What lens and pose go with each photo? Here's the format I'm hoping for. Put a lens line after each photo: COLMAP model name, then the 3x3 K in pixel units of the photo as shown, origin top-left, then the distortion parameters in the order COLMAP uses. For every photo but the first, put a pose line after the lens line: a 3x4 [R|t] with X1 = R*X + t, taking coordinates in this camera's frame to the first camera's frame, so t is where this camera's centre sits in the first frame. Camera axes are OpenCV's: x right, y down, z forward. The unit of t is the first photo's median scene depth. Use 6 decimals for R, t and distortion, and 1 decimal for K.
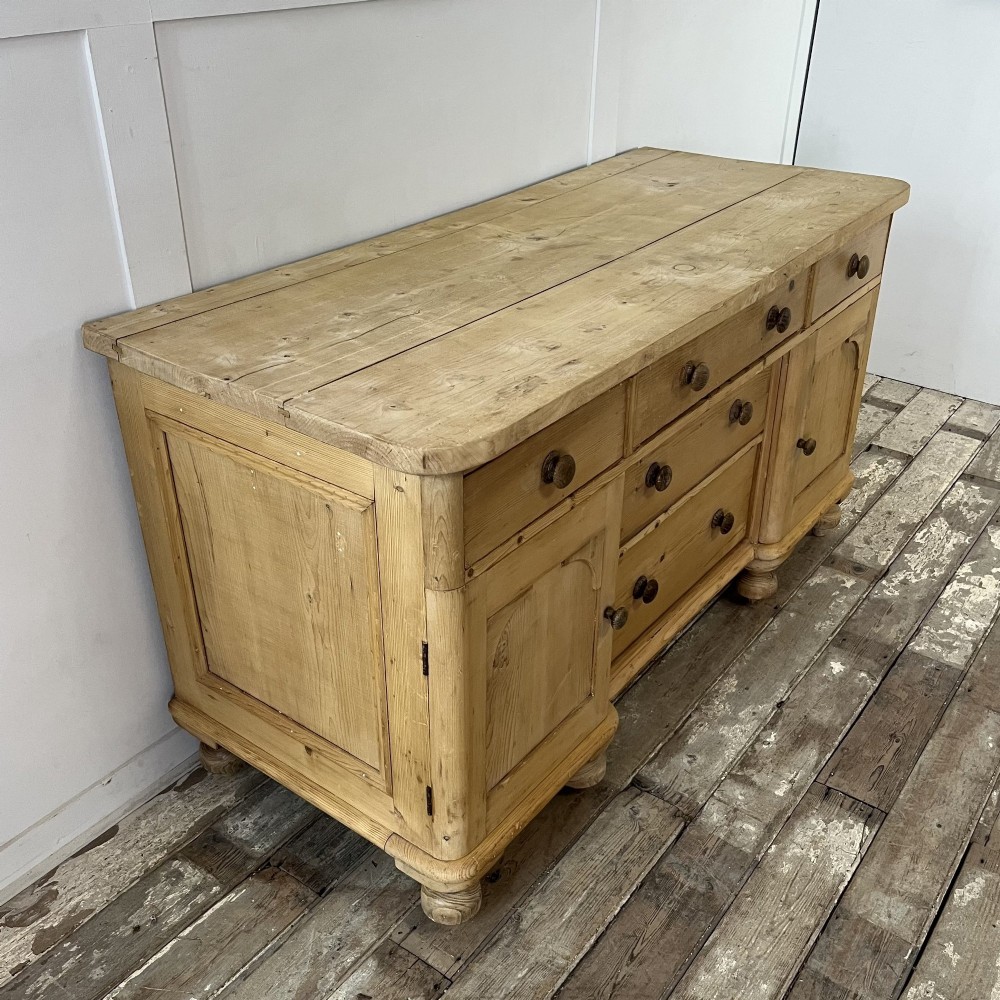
lens RADIAL K [[1073.6, 0, 504.6], [0, 1073.6, 506.1], [0, 0, 1]] dist [0.036455, 0.000000]
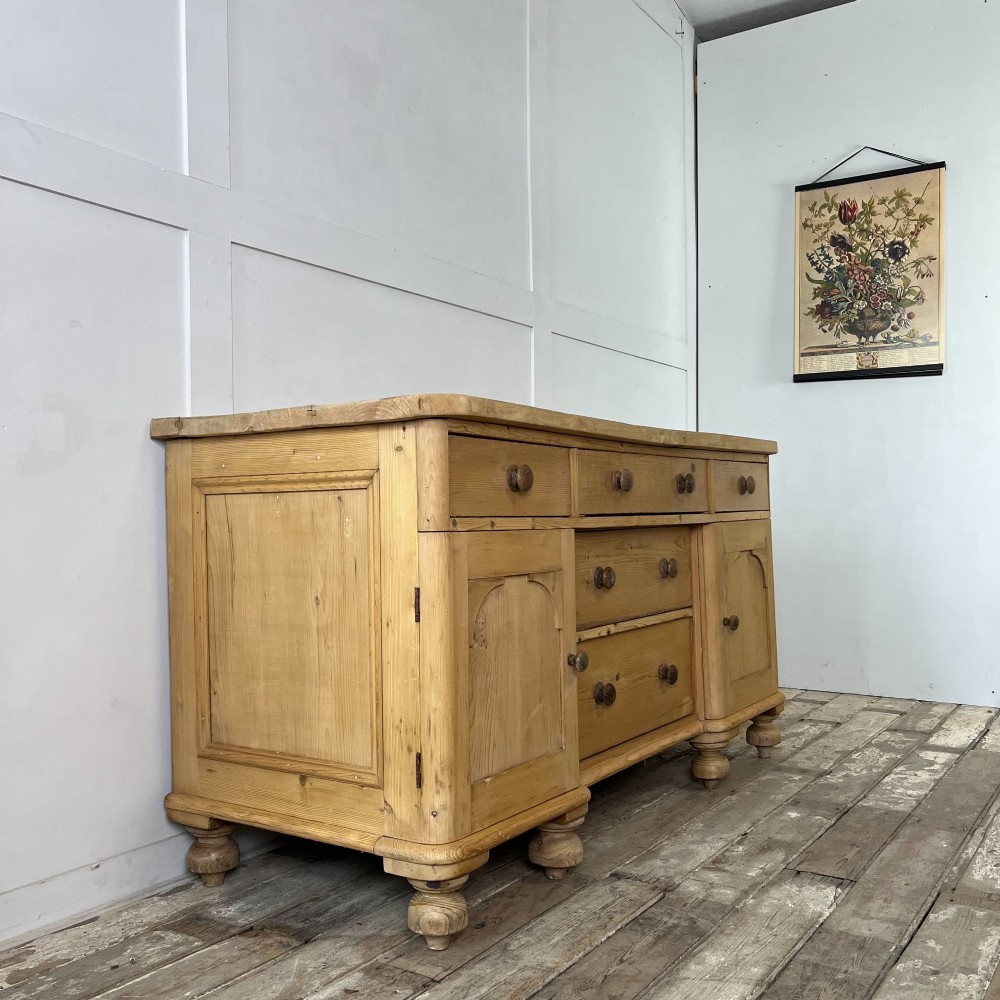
lens RADIAL K [[1020.4, 0, 508.8], [0, 1020.4, 494.1], [0, 0, 1]] dist [0.025353, 0.000000]
pose [[0.998346, -0.024062, 0.052208, -0.021476], [0.047774, 0.852406, -0.520693, 0.474877], [-0.031974, 0.522327, 0.852146, -0.021504]]
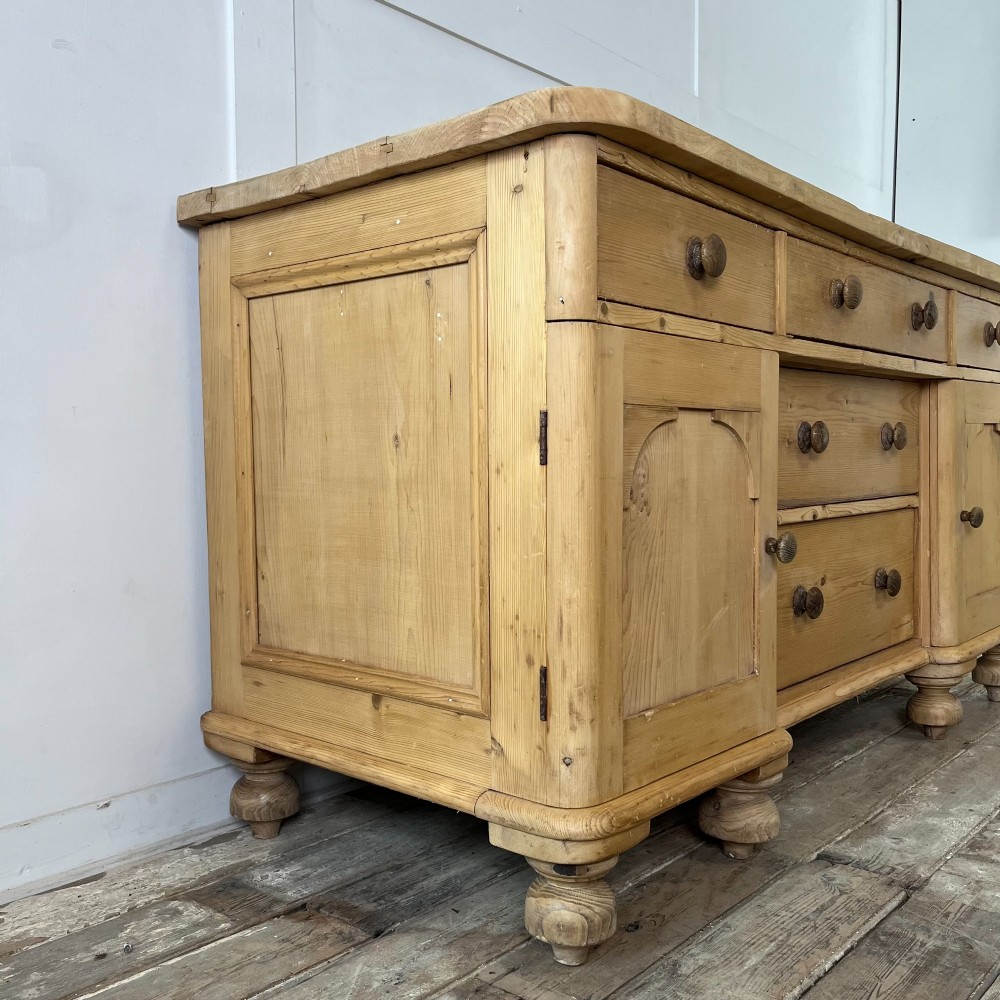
lens RADIAL K [[1020.4, 0, 510.2], [0, 1020.4, 497.8], [0, 0, 1]] dist [0.025353, 0.000000]
pose [[0.997252, -0.009232, -0.073513, -0.033981], [-0.026020, 0.885367, -0.464163, 0.385829], [0.069371, 0.464800, 0.882694, 0.292190]]
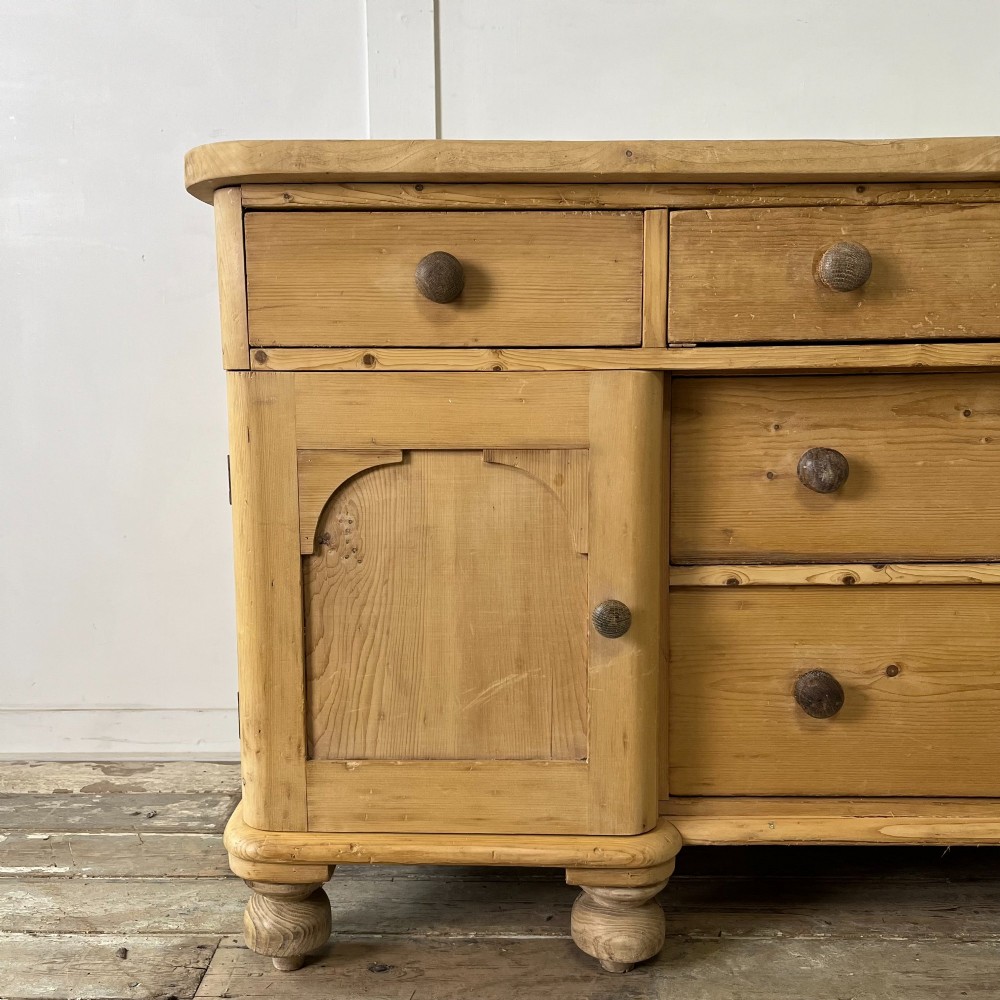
lens RADIAL K [[1020.4, 0, 492.3], [0, 1020.4, 500.9], [0, 0, 1]] dist [0.025353, 0.000000]
pose [[0.574218, 0.091254, -0.813601, 0.495941], [-0.399938, 0.898391, -0.181501, 0.163193], [0.714370, 0.429611, 0.552368, 0.547278]]
